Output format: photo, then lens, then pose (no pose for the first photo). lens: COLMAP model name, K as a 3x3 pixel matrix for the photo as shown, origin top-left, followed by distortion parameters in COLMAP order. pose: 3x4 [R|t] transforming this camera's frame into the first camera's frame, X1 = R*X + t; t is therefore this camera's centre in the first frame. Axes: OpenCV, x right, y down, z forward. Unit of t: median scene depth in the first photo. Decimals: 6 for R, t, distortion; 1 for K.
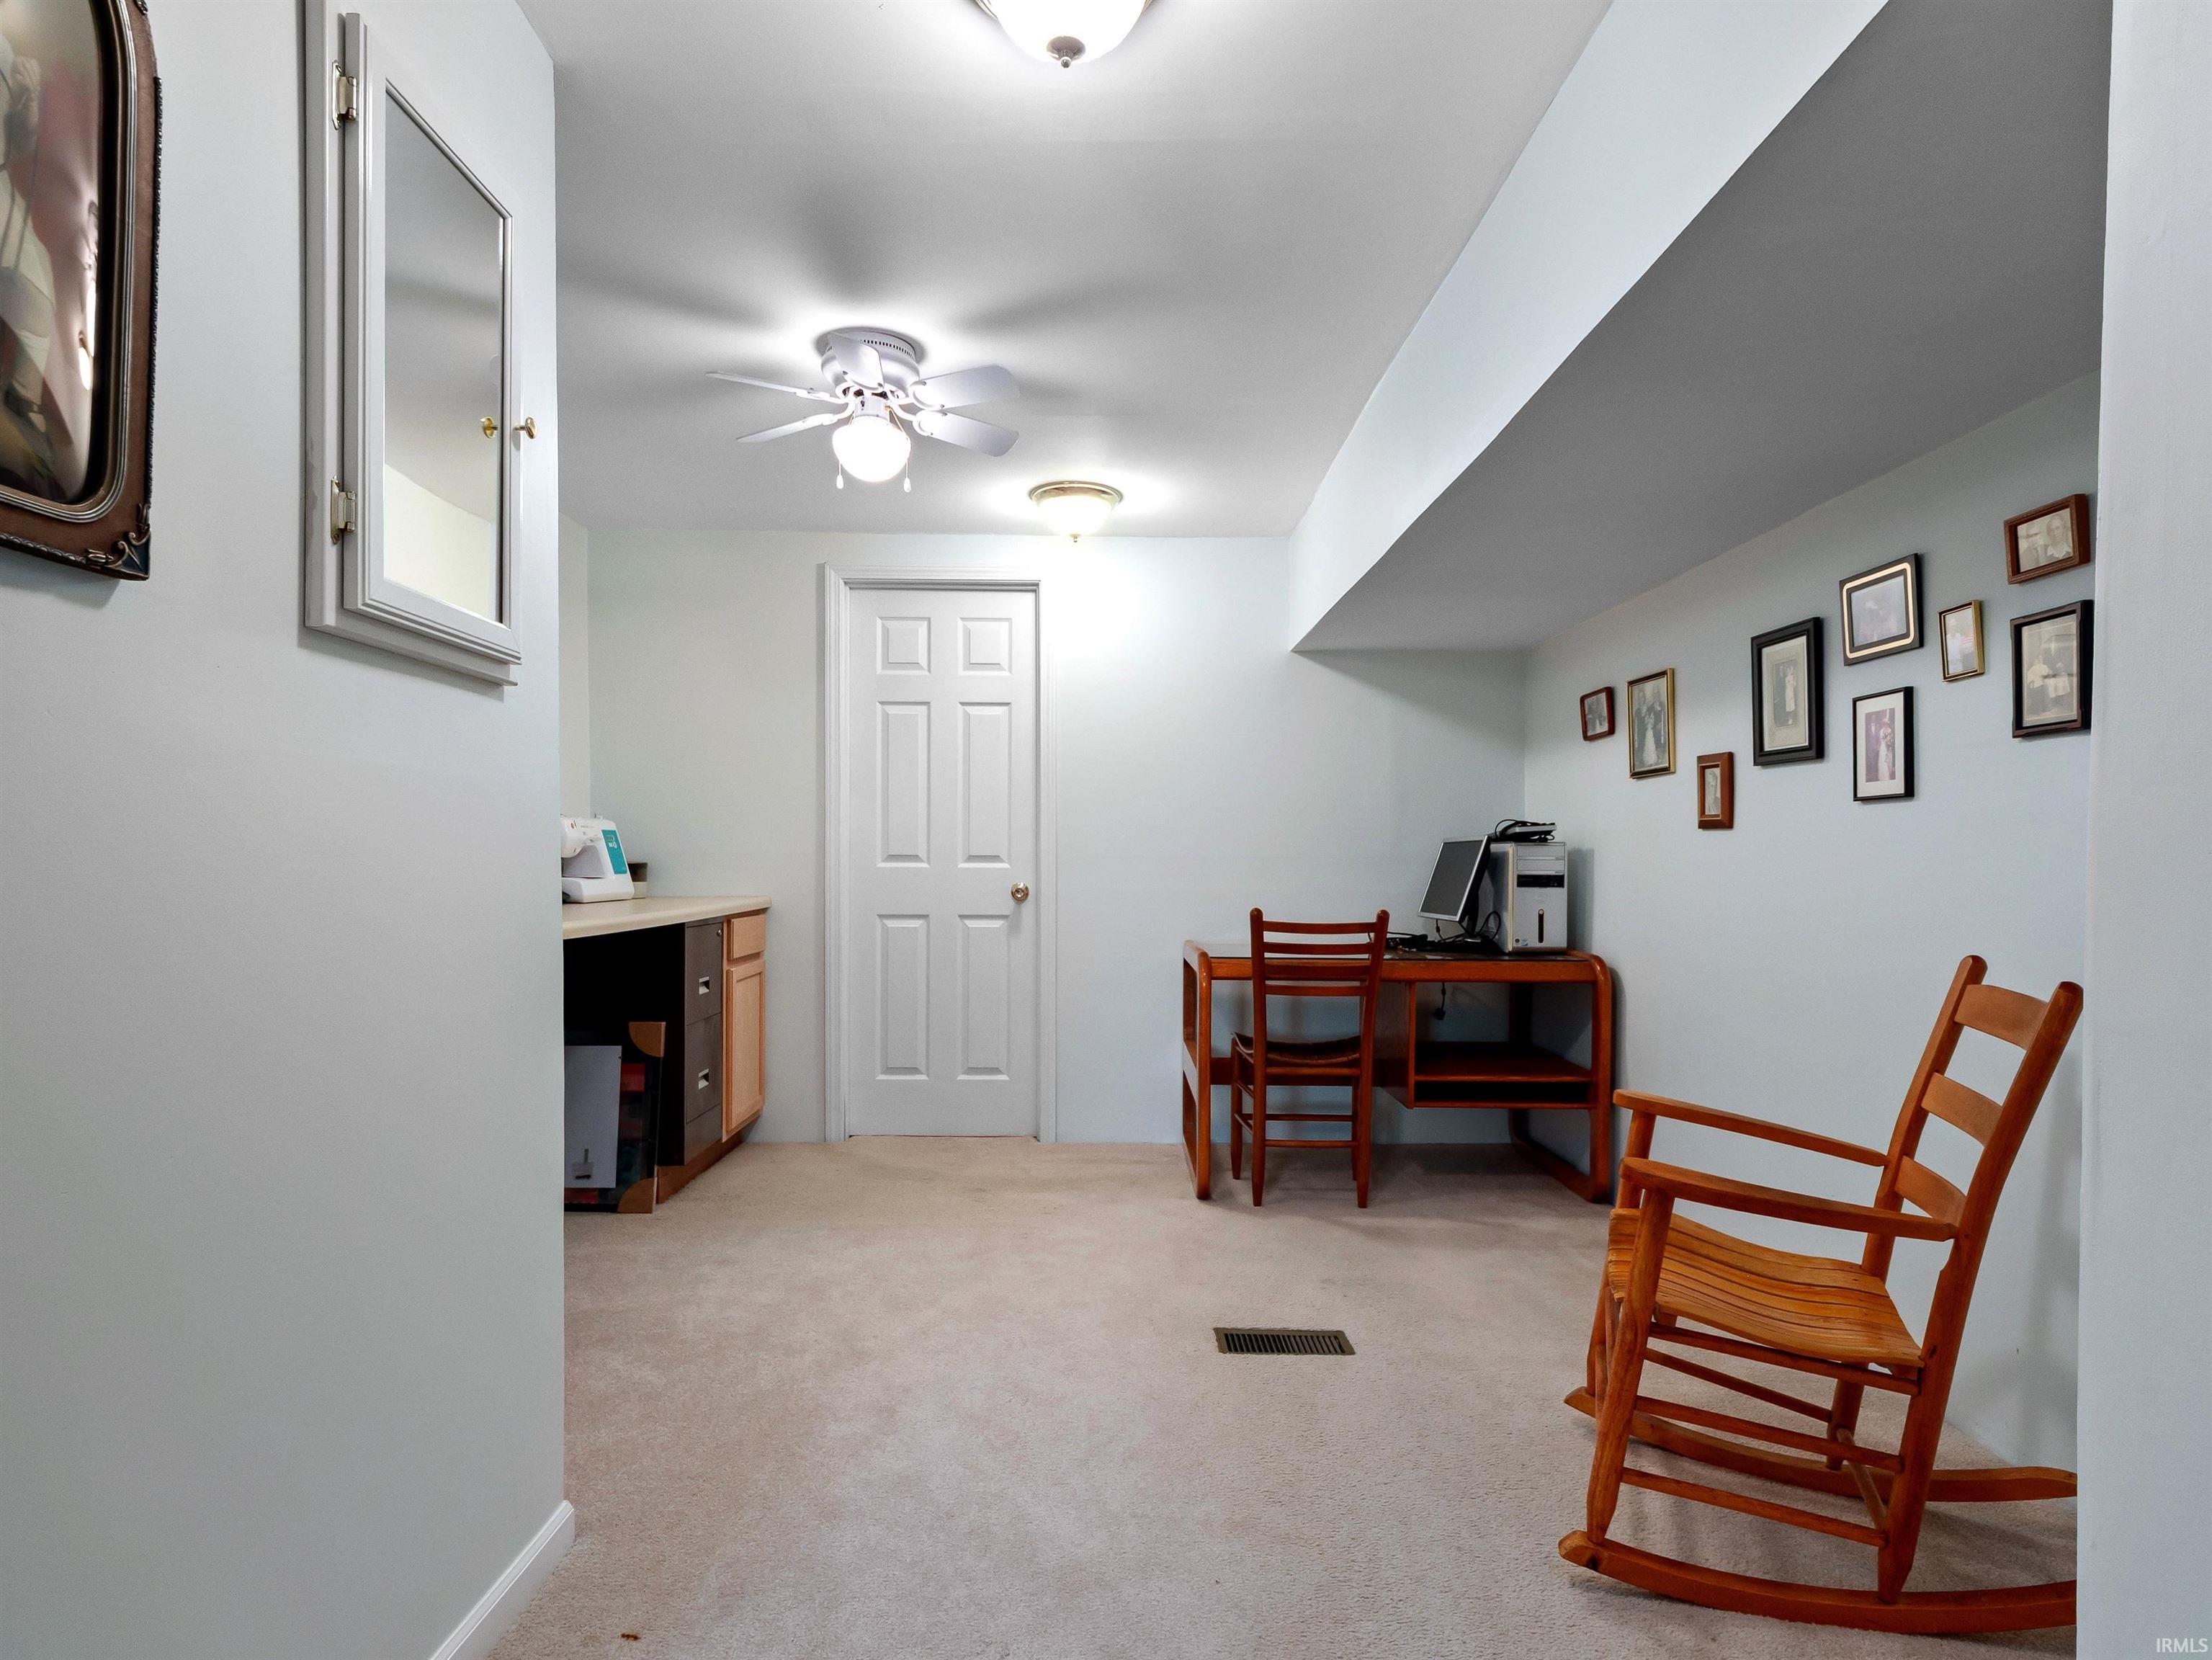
lens RADIAL K [[1134.9, 0, 1104.6], [0, 1134.9, 840.6], [0, 0, 1]] dist [-0.005190, 0.002874]
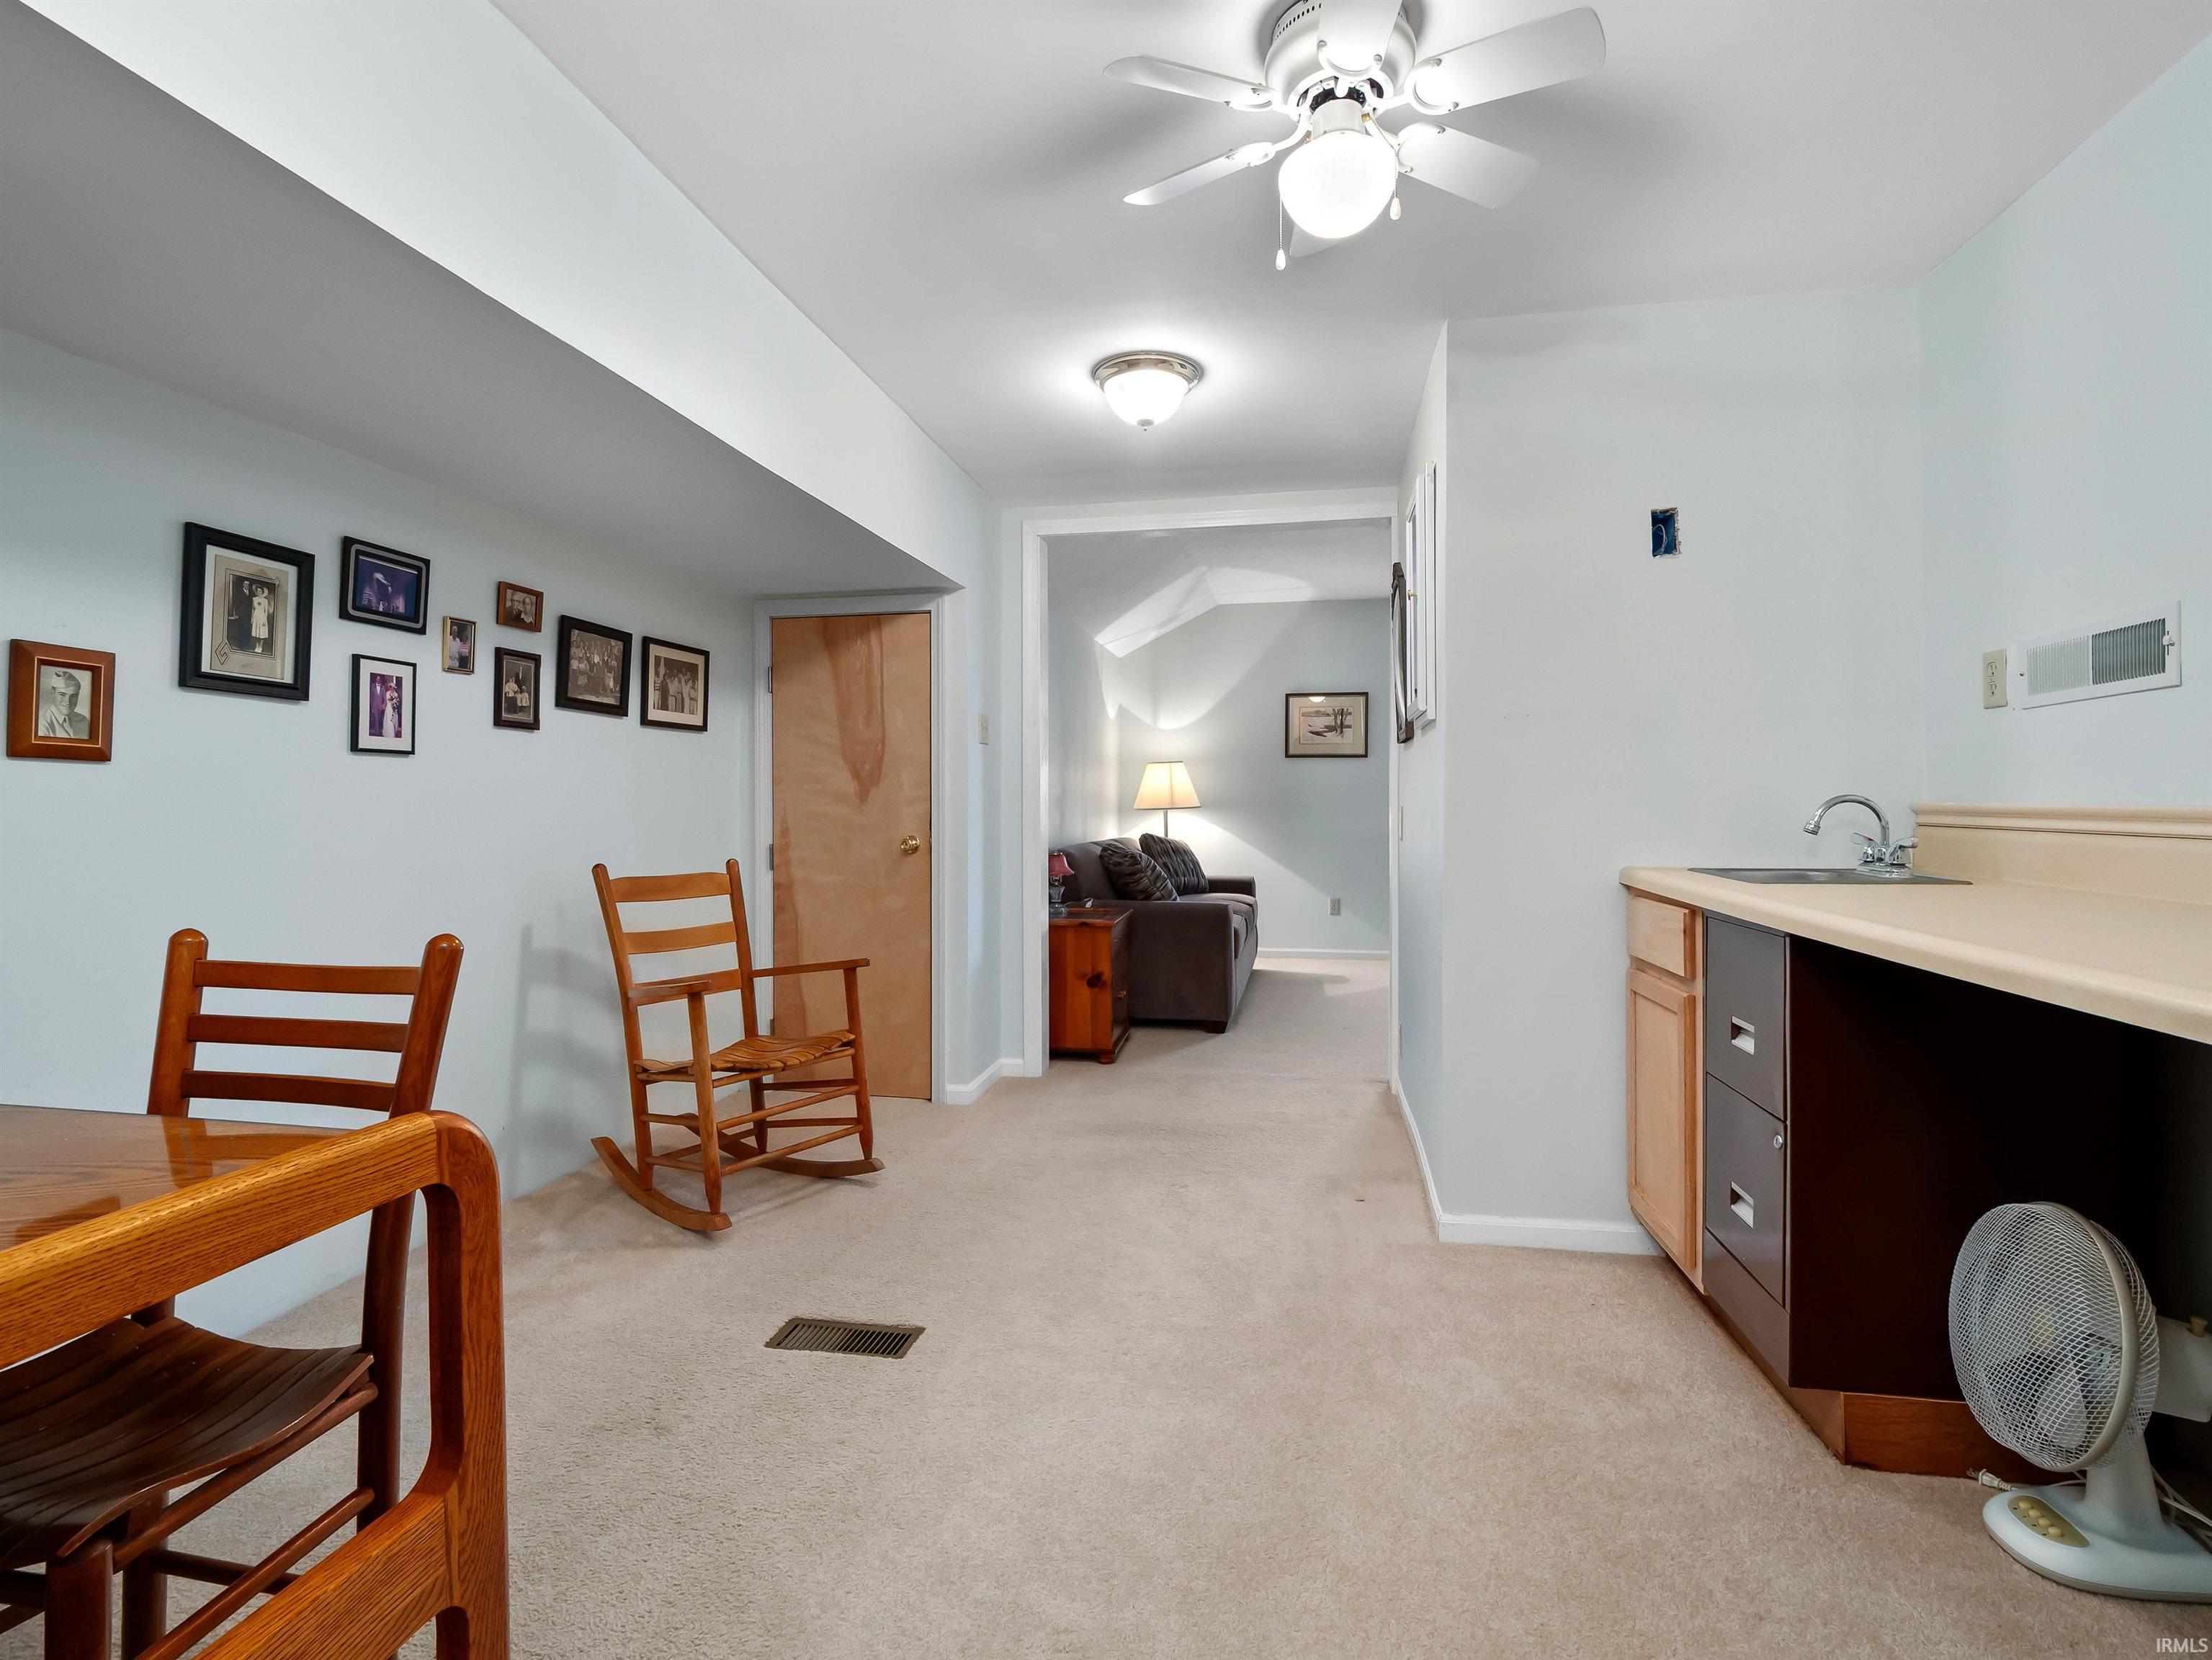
lens RADIAL K [[1086.1, 0, 1106.8], [0, 1086.1, 808.7], [0, 0, 1]] dist [-0.005749, -0.001072]
pose [[-0.985365, -0.001370, 0.170453, -0.201409], [-0.003281, 0.999935, -0.010931, 0.027445], [-0.170427, -0.011330, -0.985305, 1.845350]]
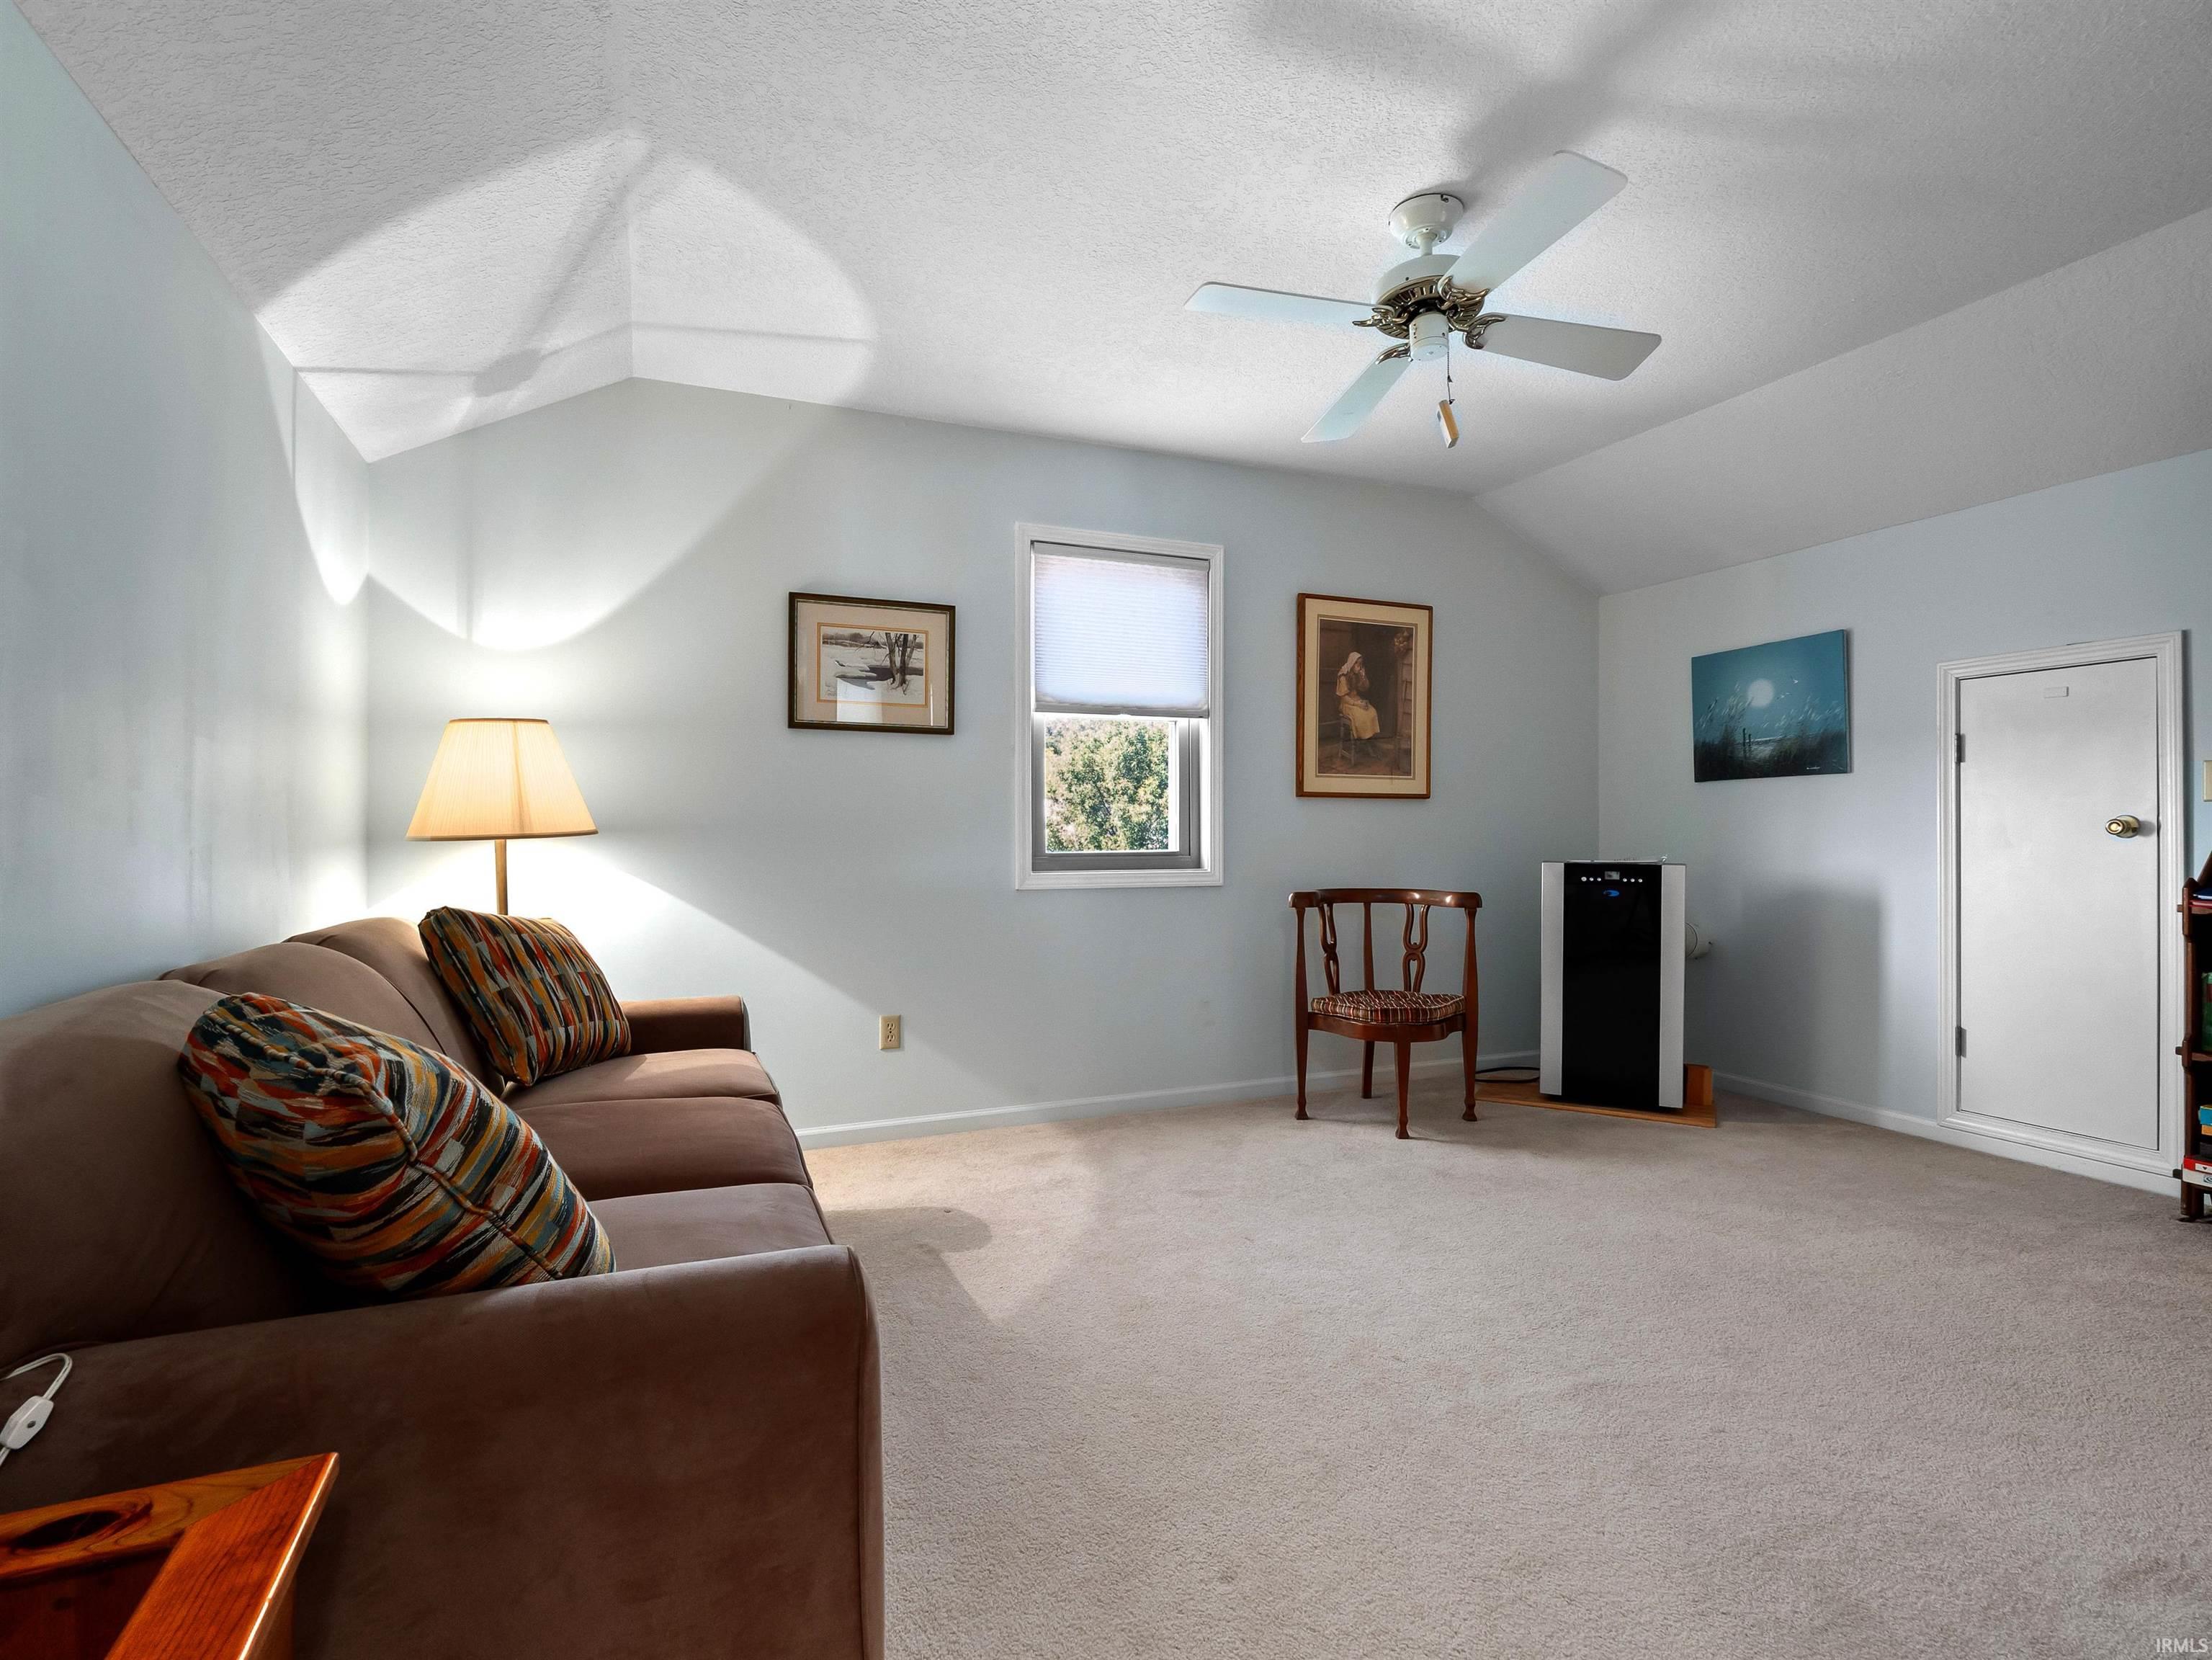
lens RADIAL K [[1086.1, 0, 1119.0], [0, 1086.1, 829.7], [0, 0, 1]] dist [-0.005749, -0.001072]
pose [[-0.913244, 0.001202, -0.407410, -0.120732], [0.009032, 0.999810, -0.017295, 0.022075], [0.407312, -0.019474, -0.913081, 1.238277]]
